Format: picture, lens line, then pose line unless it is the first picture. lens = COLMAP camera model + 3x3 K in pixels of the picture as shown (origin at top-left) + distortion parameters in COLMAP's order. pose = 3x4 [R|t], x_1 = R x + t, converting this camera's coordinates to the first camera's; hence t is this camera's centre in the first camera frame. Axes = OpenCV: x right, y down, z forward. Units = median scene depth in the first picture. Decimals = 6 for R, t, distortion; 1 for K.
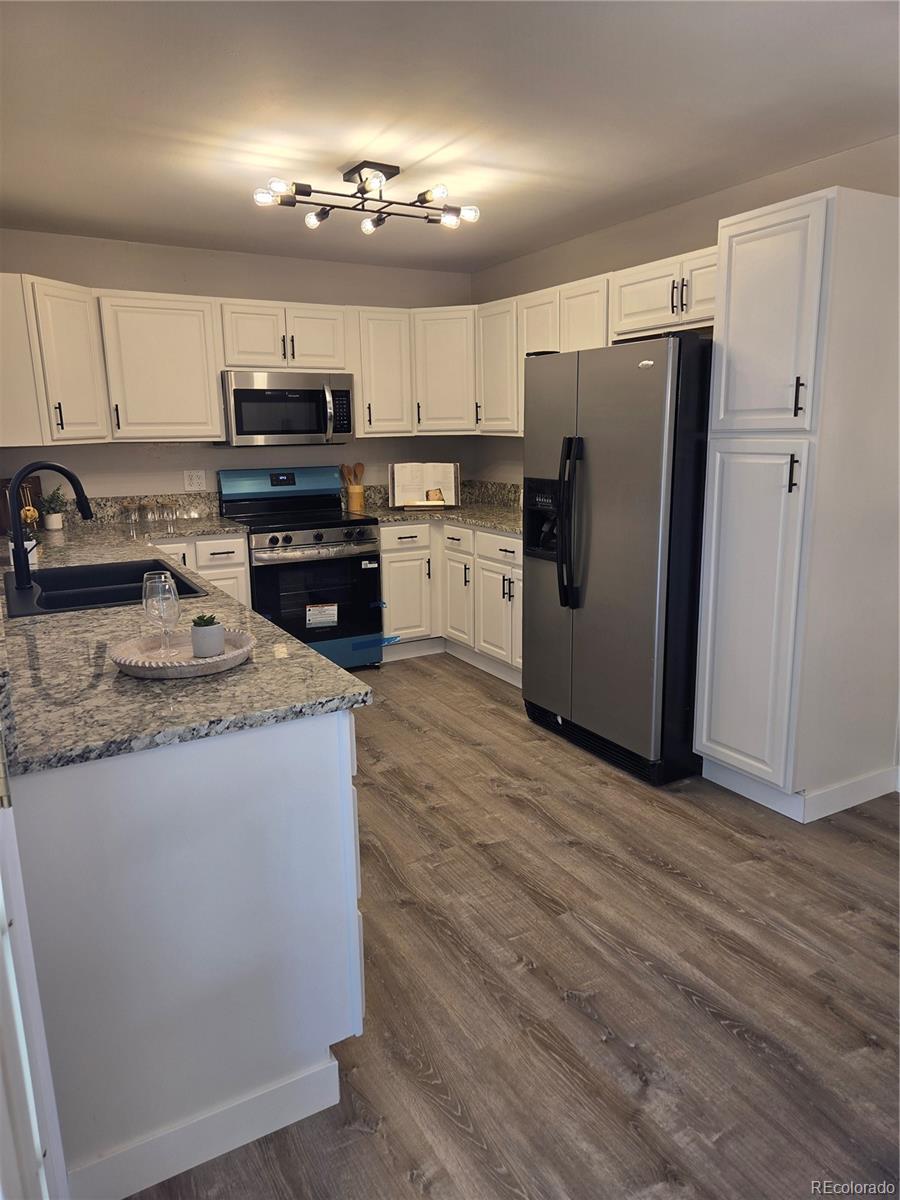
lens RADIAL K [[803.0, 0, 445.5], [0, 803.0, 593.7], [0, 0, 1]] dist [0.069609, -0.055313]
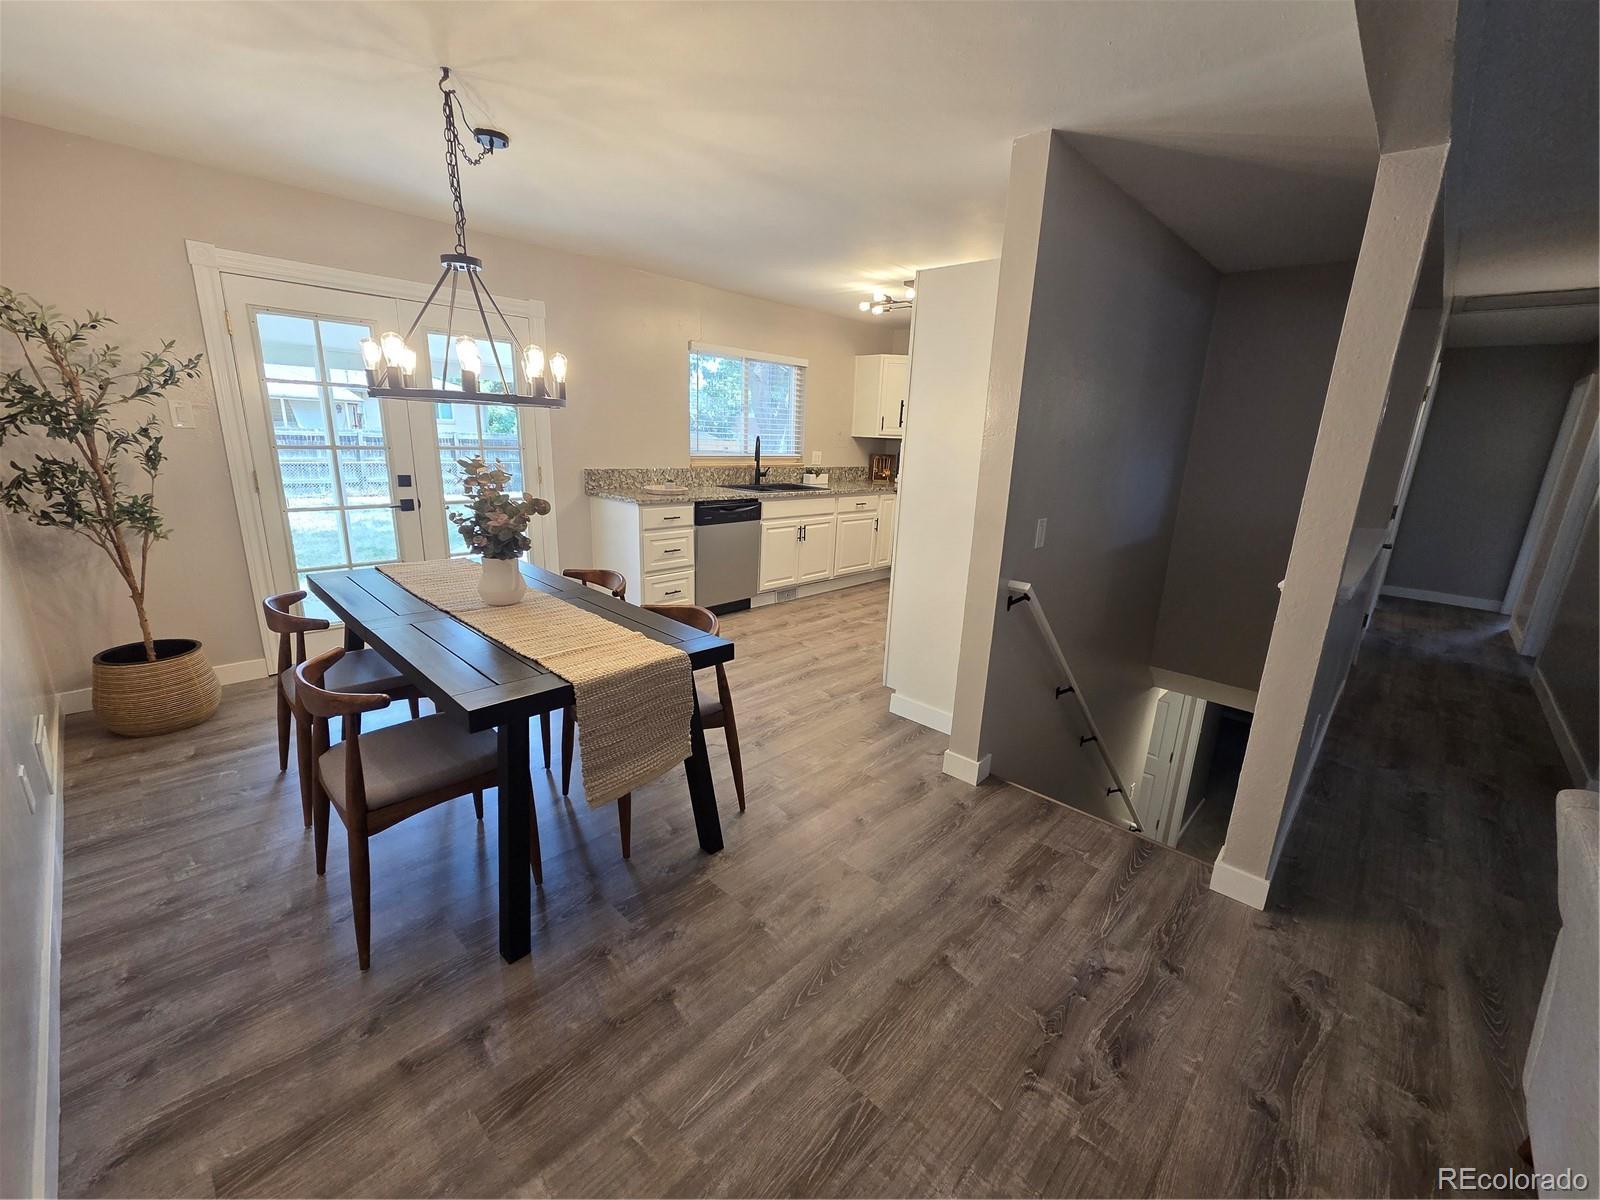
lens RADIAL K [[654.7, 0, 800.6], [0, 654.7, 602.9], [0, 0, 1]] dist [0.003375, -0.000476]
pose [[0.296855, 0.275965, -0.914178, 1.044020], [-0.247232, 0.946901, 0.205561, -0.075112], [0.922363, 0.164992, 0.349319, 0.308052]]
